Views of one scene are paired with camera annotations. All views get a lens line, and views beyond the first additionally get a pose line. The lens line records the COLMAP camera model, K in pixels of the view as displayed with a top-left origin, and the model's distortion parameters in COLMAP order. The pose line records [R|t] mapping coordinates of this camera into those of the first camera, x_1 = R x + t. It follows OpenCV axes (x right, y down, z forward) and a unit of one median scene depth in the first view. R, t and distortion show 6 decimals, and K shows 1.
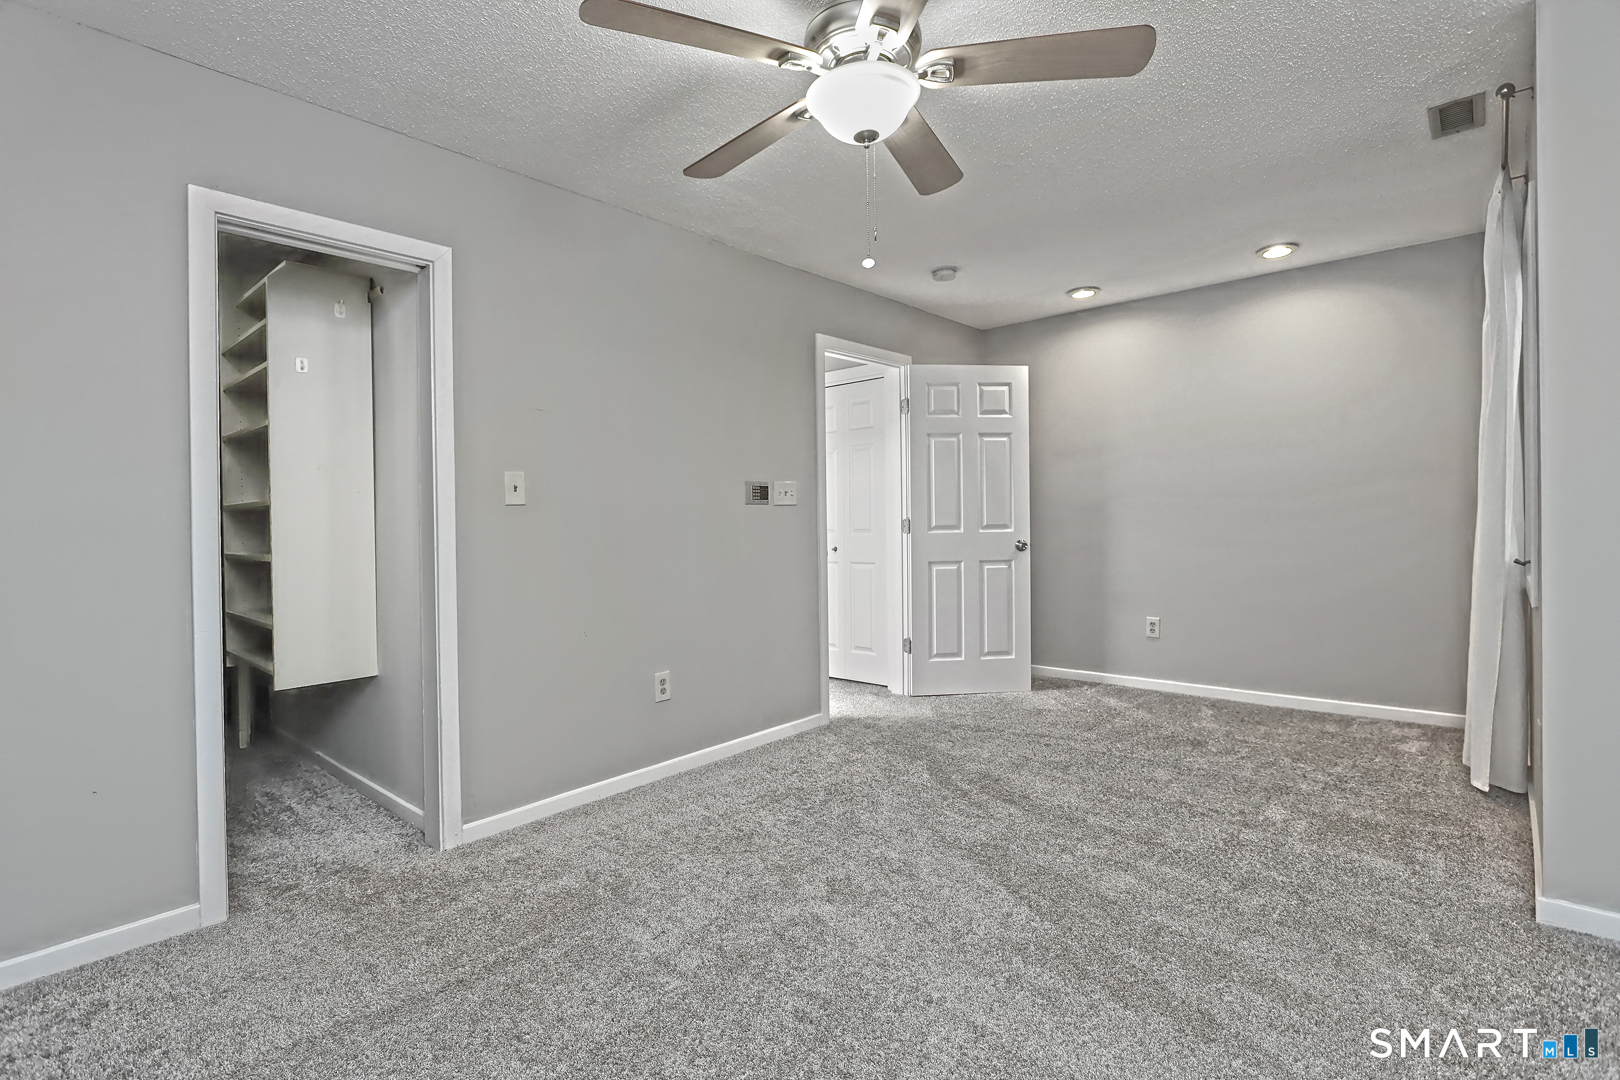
lens RADIAL K [[801.0, 0, 814.7], [0, 801.0, 518.7], [0, 0, 1]] dist [-0.000124, 0.000029]
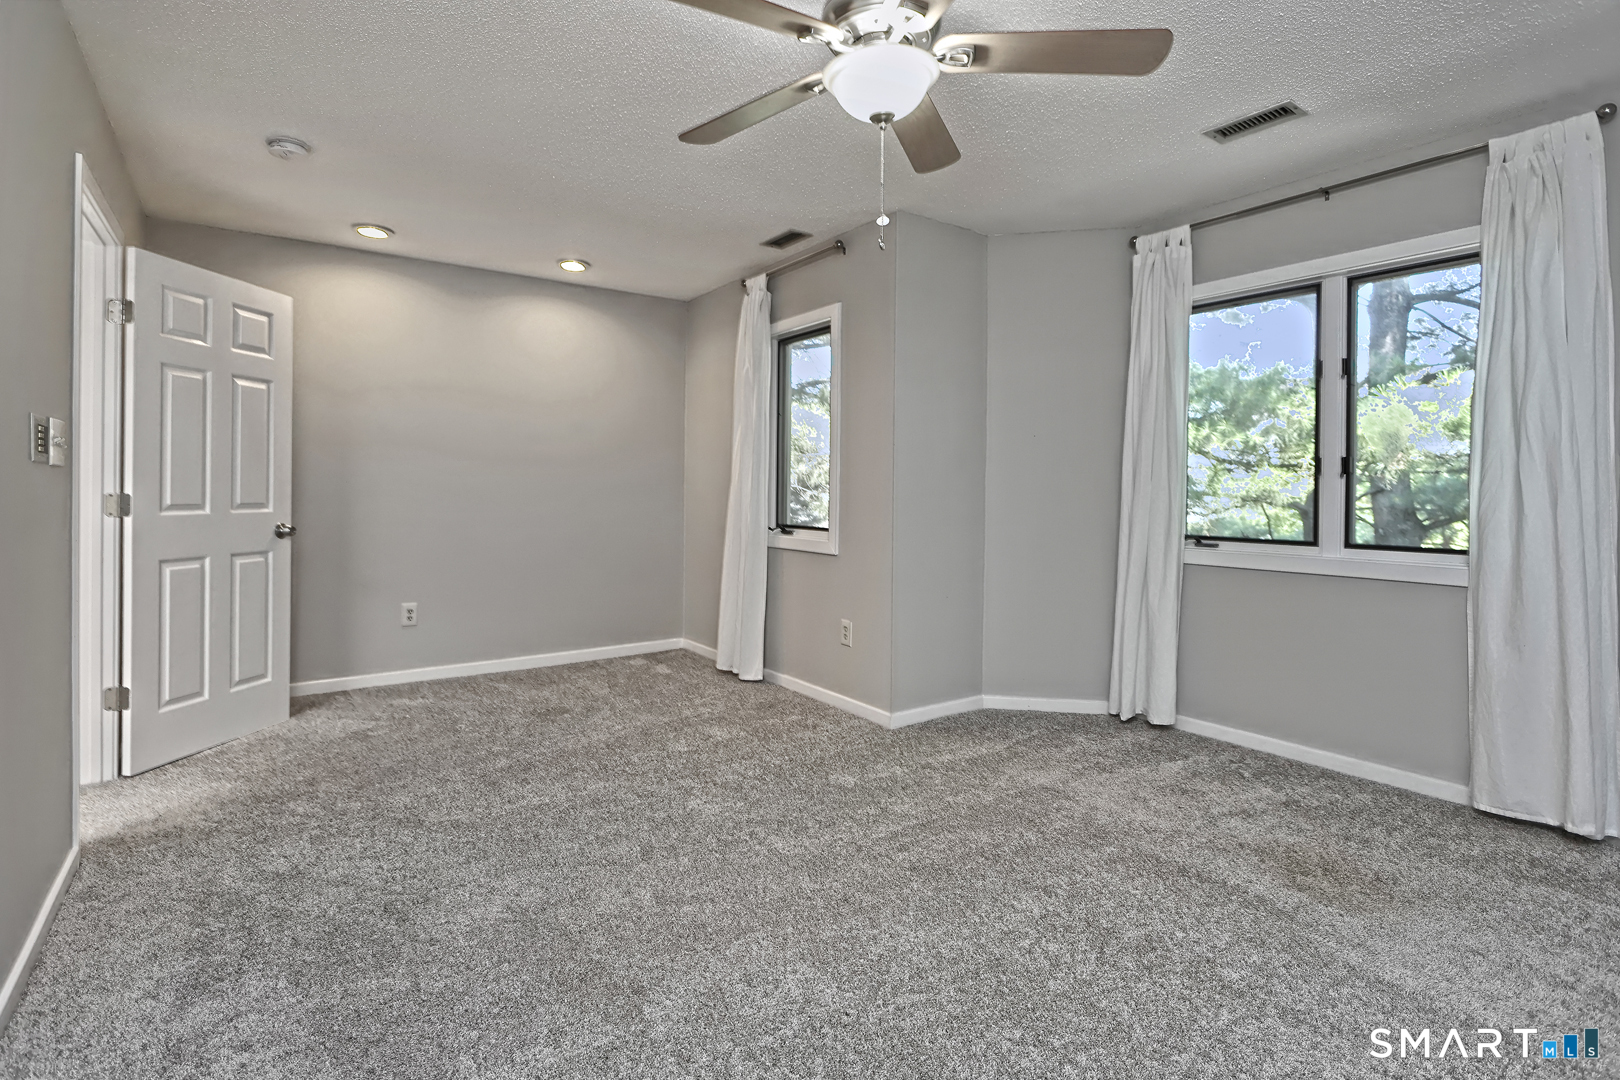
lens RADIAL K [[770.6, 0, 816.0], [0, 770.6, 496.1], [0, 0, 1]] dist [0.000238, 0.000234]
pose [[0.240006, 0.012717, 0.970688, -0.334427], [-0.013916, 0.999857, -0.009659, 0.001048], [-0.970672, -0.011190, 0.240148, 0.336381]]
